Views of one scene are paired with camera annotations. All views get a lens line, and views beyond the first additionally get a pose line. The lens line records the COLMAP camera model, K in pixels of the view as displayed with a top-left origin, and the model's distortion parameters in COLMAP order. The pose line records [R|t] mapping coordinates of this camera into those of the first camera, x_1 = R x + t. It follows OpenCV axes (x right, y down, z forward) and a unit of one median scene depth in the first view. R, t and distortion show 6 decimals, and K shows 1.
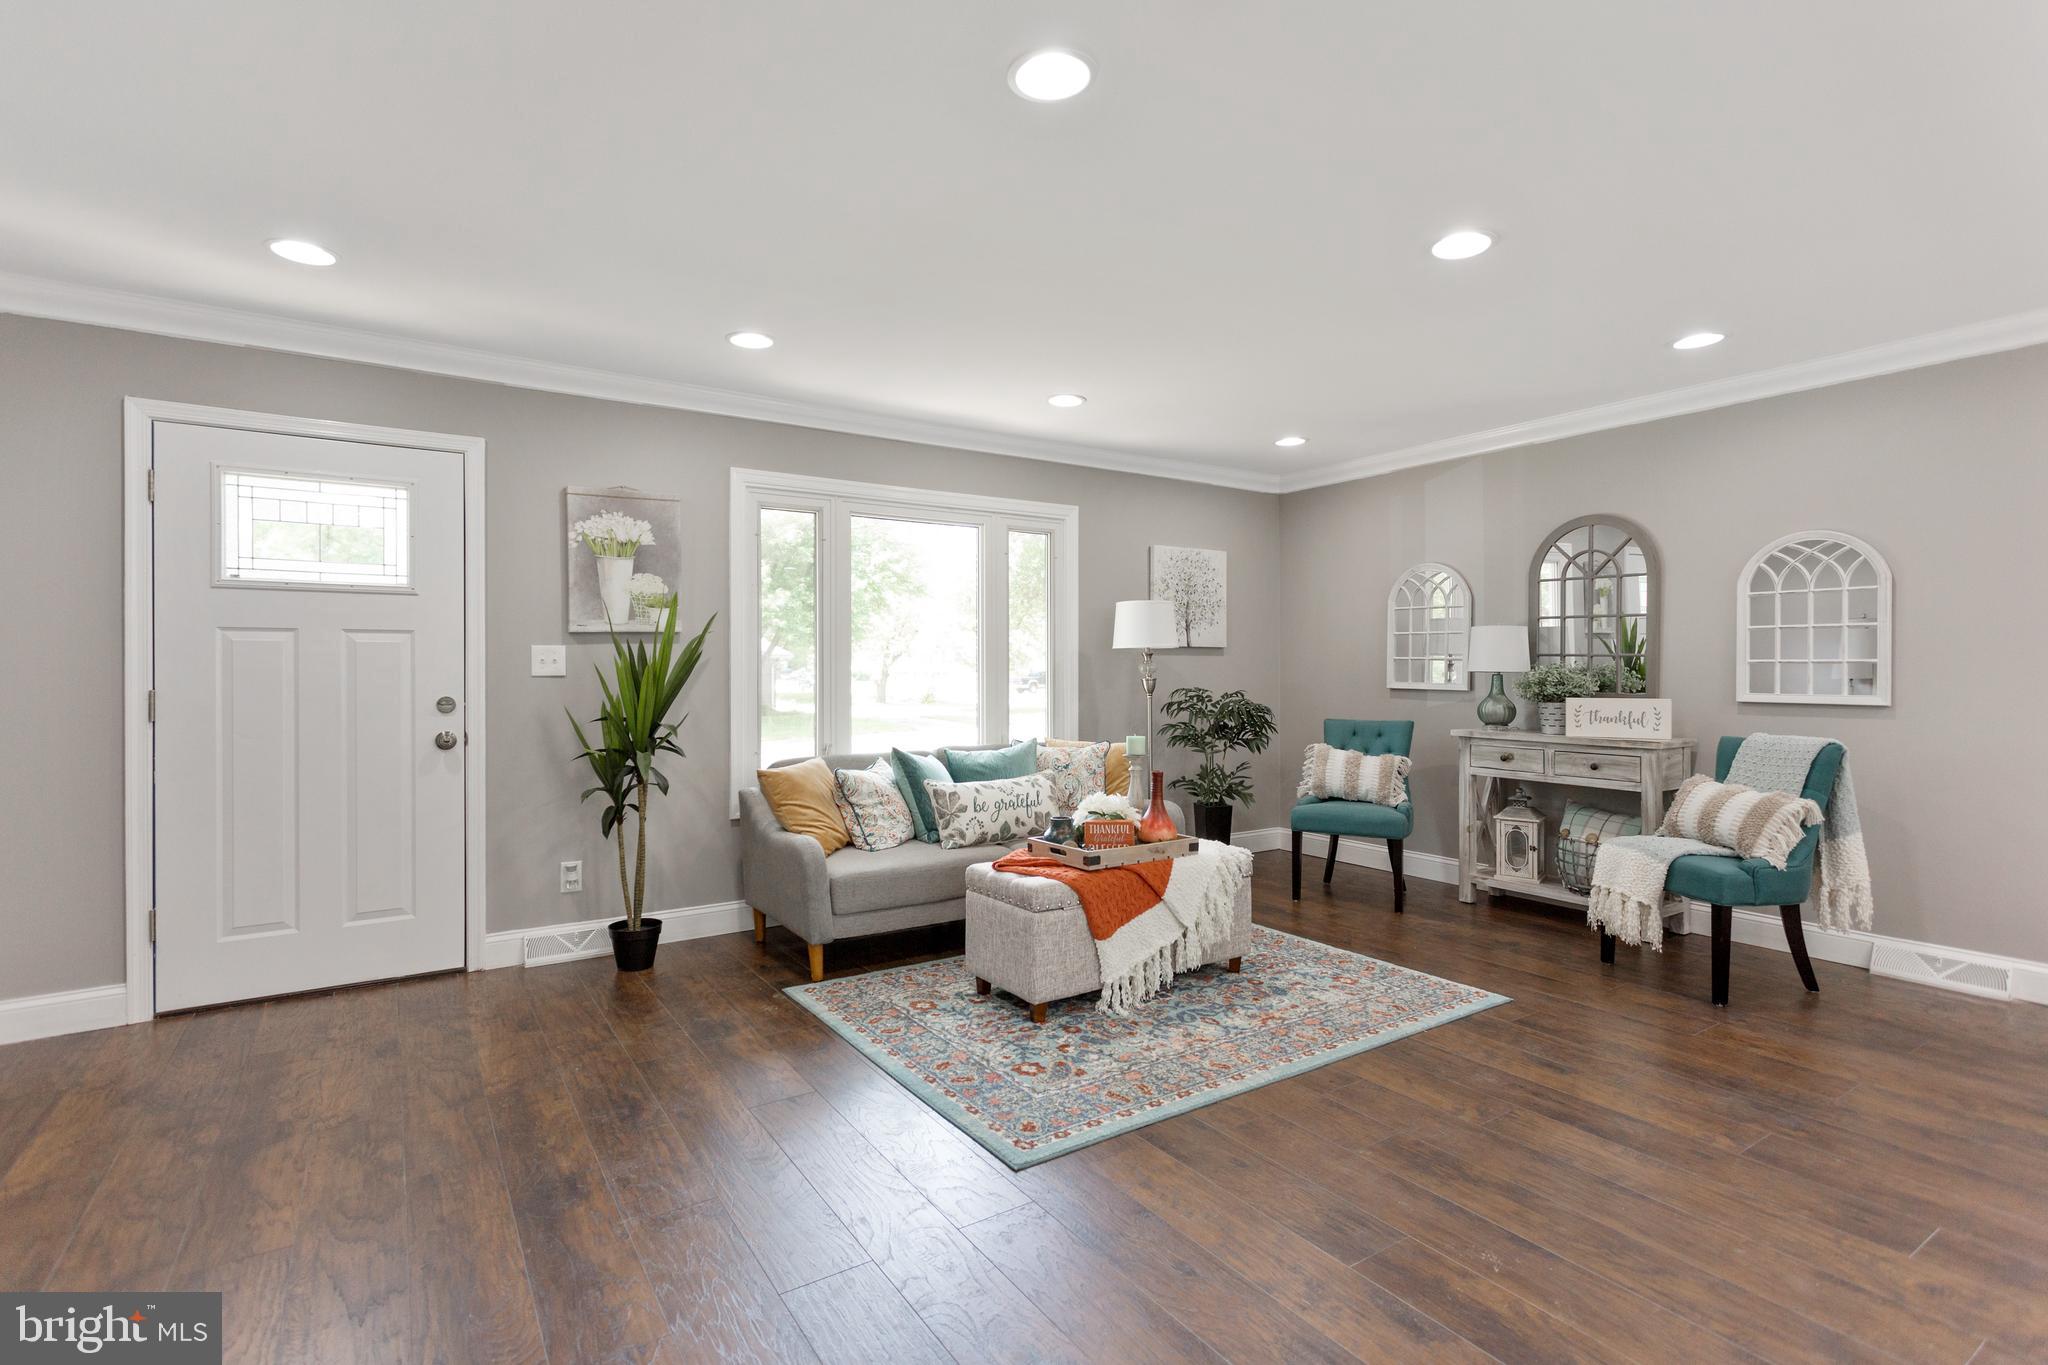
lens RADIAL K [[964.8, 0, 1020.6], [0, 964.8, 672.3], [0, 0, 1]] dist [-0.000007, 0.004775]
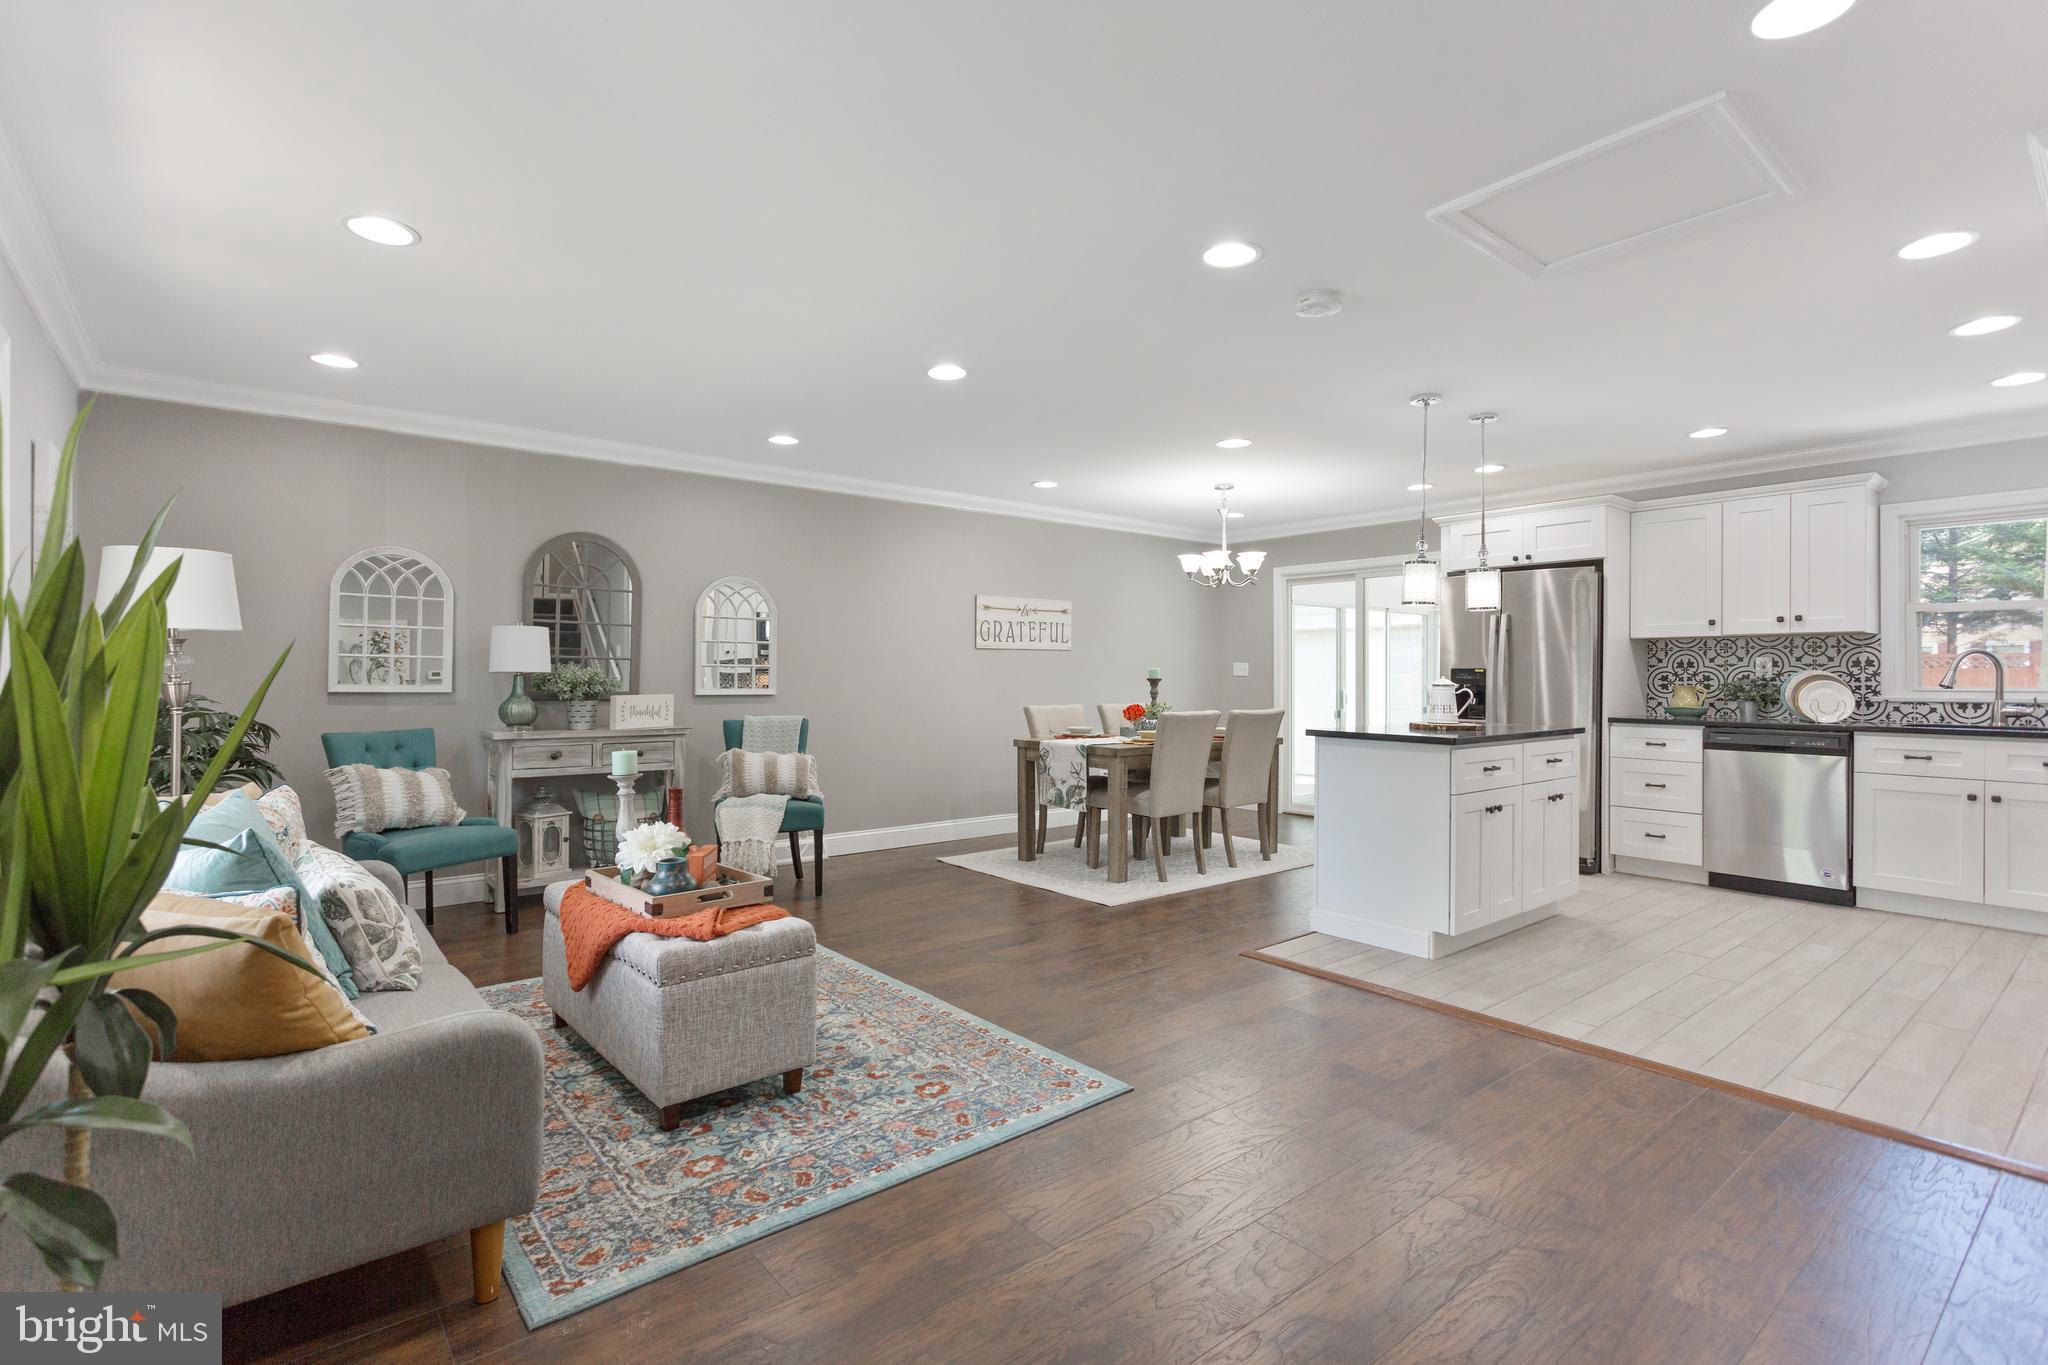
lens RADIAL K [[964.8, 0, 1020.6], [0, 964.8, 672.3], [0, 0, 1]] dist [-0.000007, 0.004775]
pose [[-0.105280, 0.004217, 0.994434, -0.705411], [-0.000545, 0.999991, -0.004298, 0.004440], [-0.994443, -0.000994, -0.105276, 0.758163]]
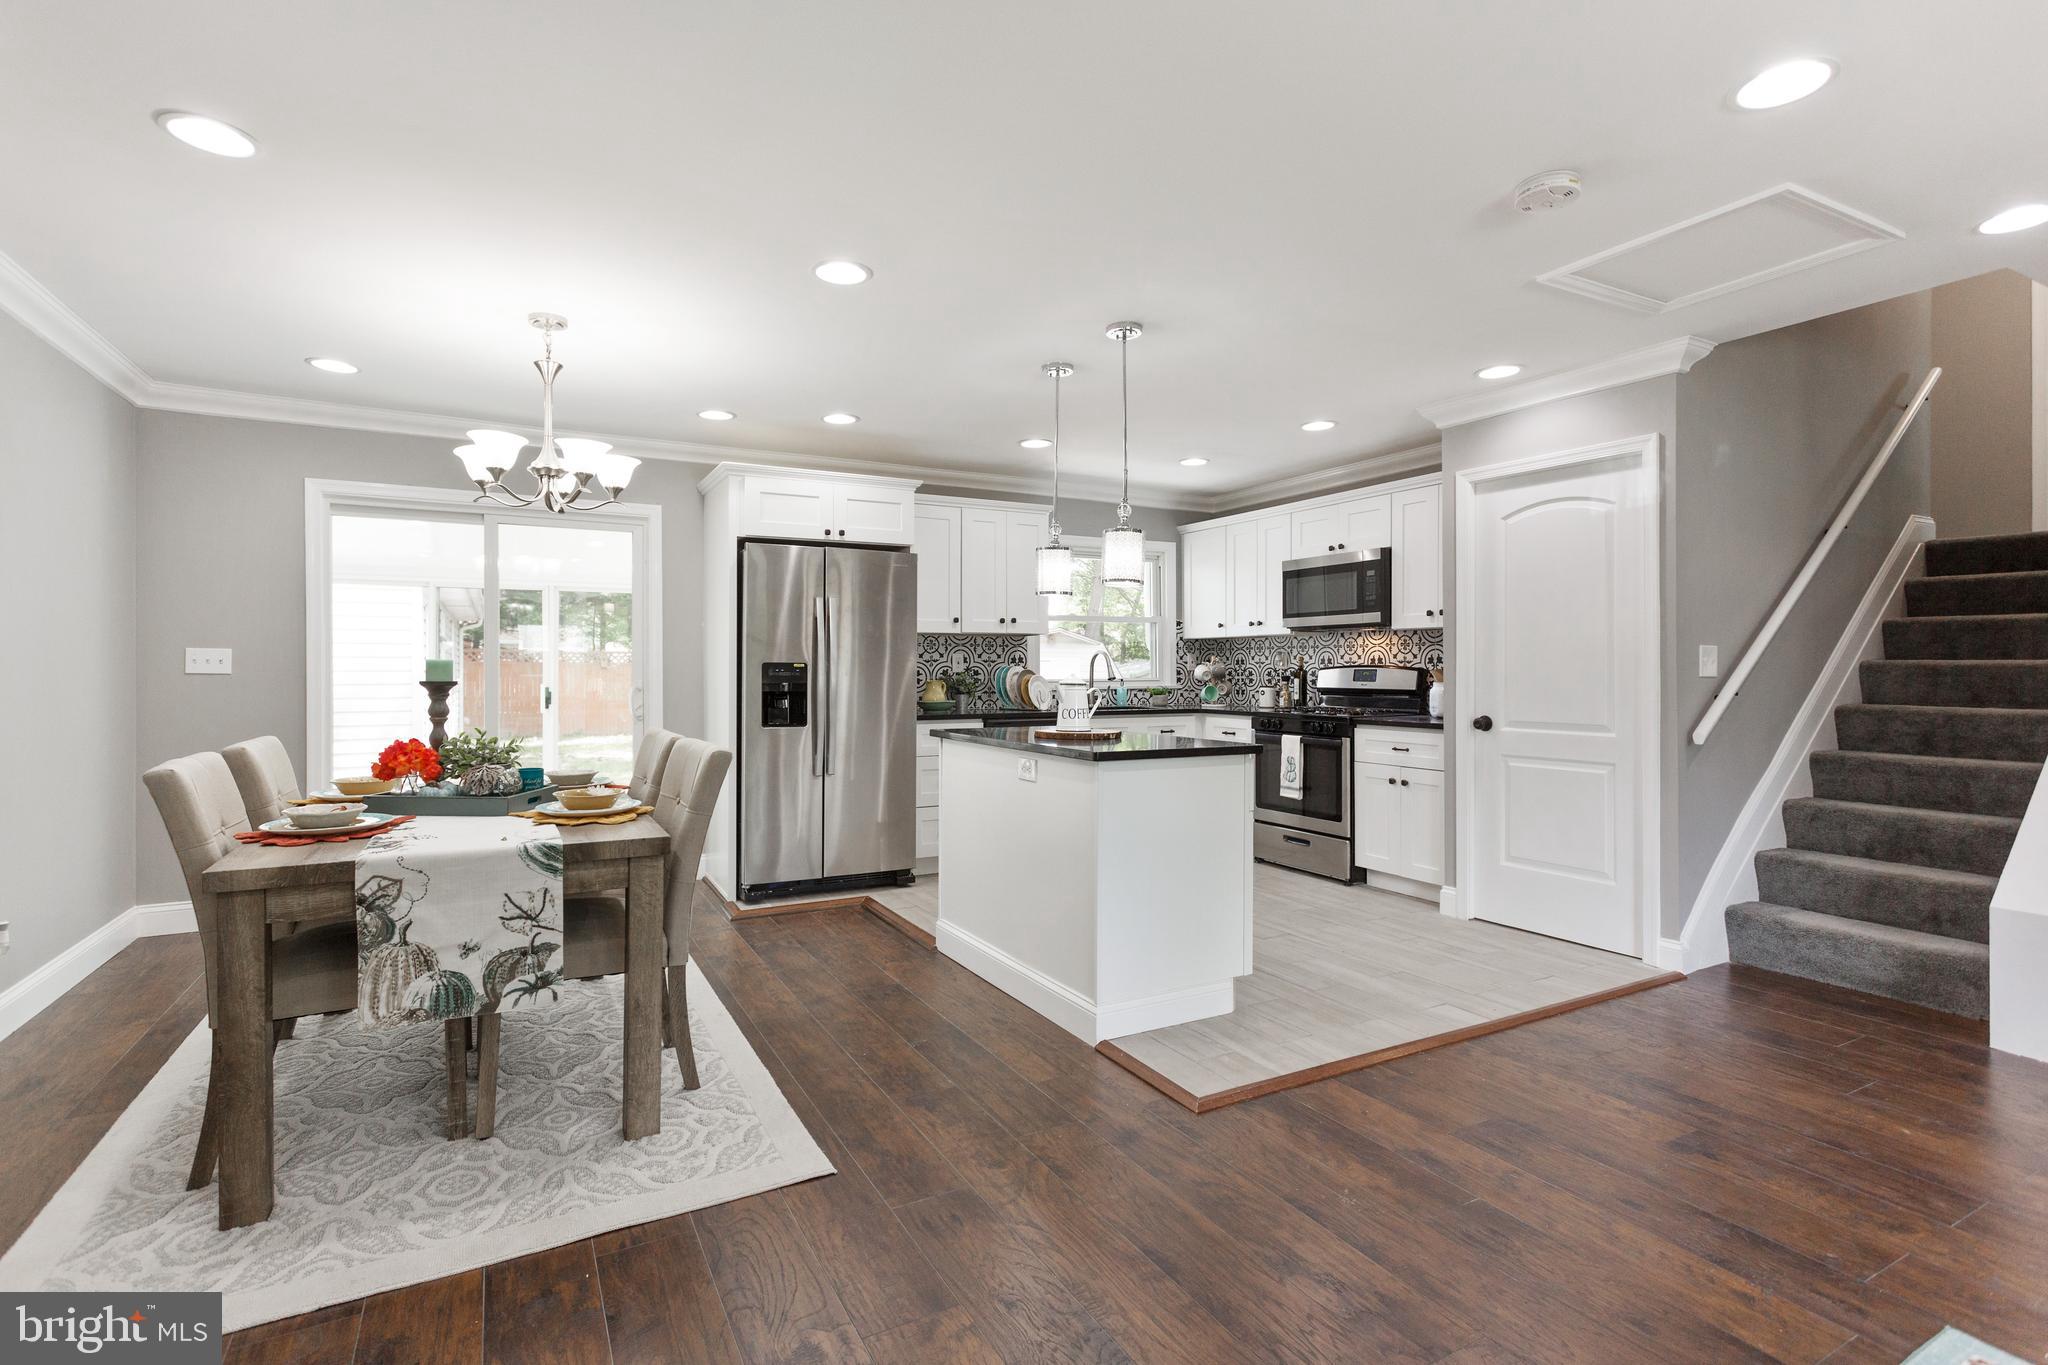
lens RADIAL K [[964.8, 0, 1020.6], [0, 964.8, 672.3], [0, 0, 1]] dist [-0.000007, 0.004775]
pose [[-0.996594, 0.002126, 0.082436, 0.391407], [0.002507, 0.999987, 0.004519, -0.001448], [-0.082425, 0.004710, -0.996586, 1.086360]]
